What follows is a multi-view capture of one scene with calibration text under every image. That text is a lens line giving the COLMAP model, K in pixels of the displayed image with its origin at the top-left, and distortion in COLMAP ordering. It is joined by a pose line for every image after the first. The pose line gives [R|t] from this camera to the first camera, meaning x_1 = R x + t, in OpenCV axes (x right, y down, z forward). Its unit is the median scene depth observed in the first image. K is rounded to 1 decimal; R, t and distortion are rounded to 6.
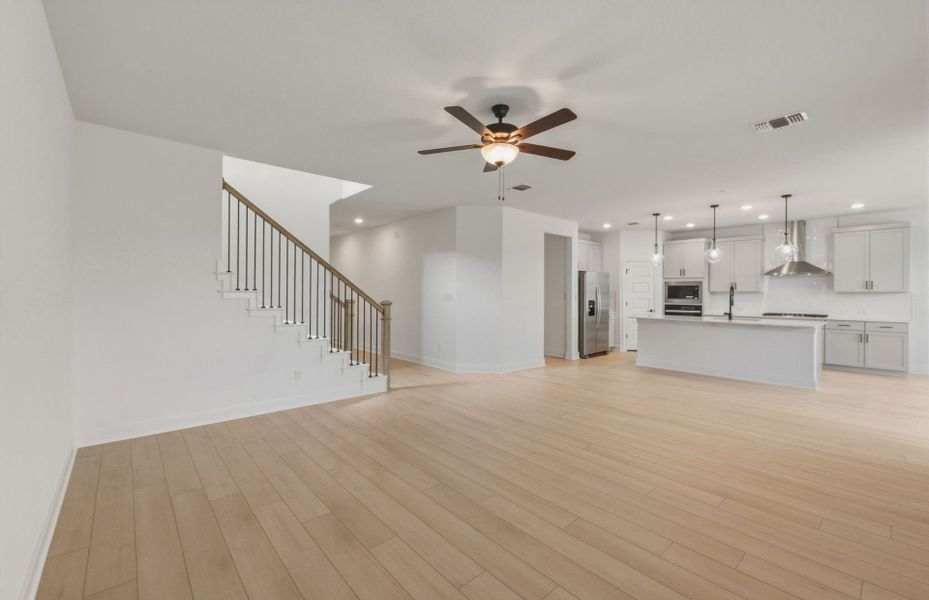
lens RADIAL K [[395.6, 0, 465.8], [0, 395.6, 290.3], [0, 0, 1]] dist [-0.001421, -0.000310]
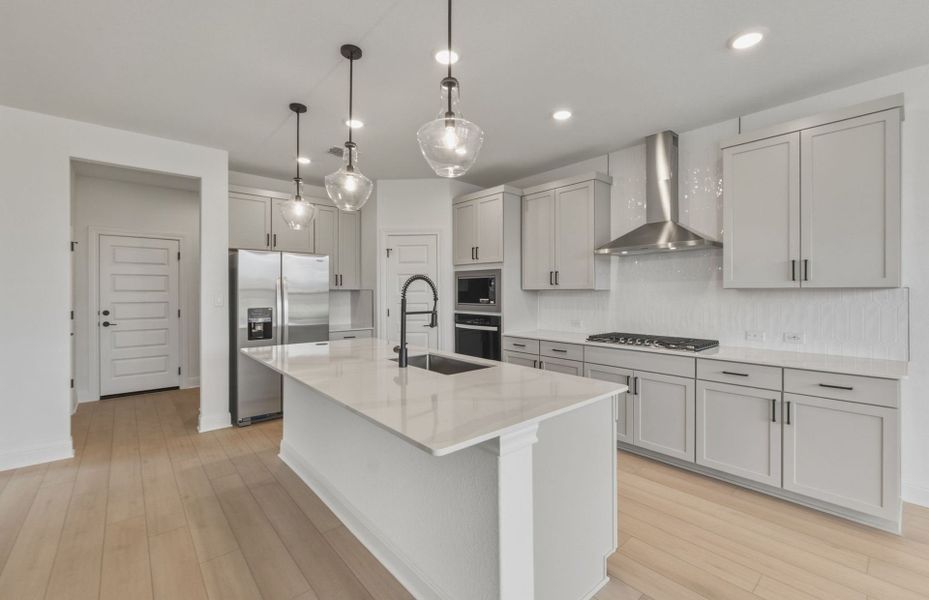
lens RADIAL K [[395.6, 0, 465.8], [0, 395.6, 290.3], [0, 0, 1]] dist [-0.001421, -0.000310]
pose [[0.999949, -0.005526, -0.008446, 0.644115], [0.005549, 0.999981, 0.002709, 0.003332], [0.008431, -0.002756, 0.999961, 0.562614]]
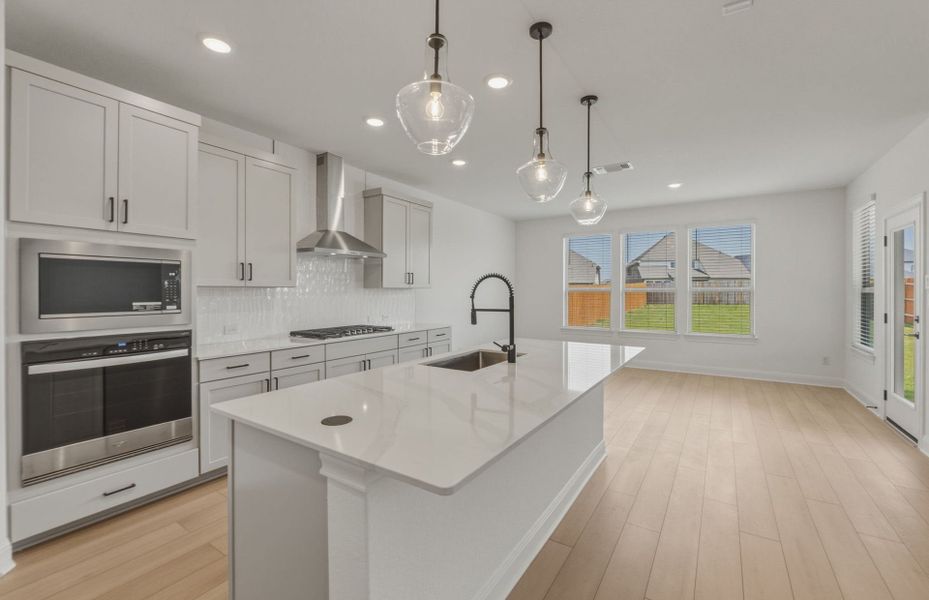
lens RADIAL K [[395.6, 0, 465.8], [0, 395.6, 290.3], [0, 0, 1]] dist [-0.001421, -0.000310]
pose [[-0.259807, -0.005570, 0.965644, 0.282895], [-0.008913, 0.999955, 0.003370, 0.005187], [-0.965619, -0.007732, -0.259845, 1.009288]]
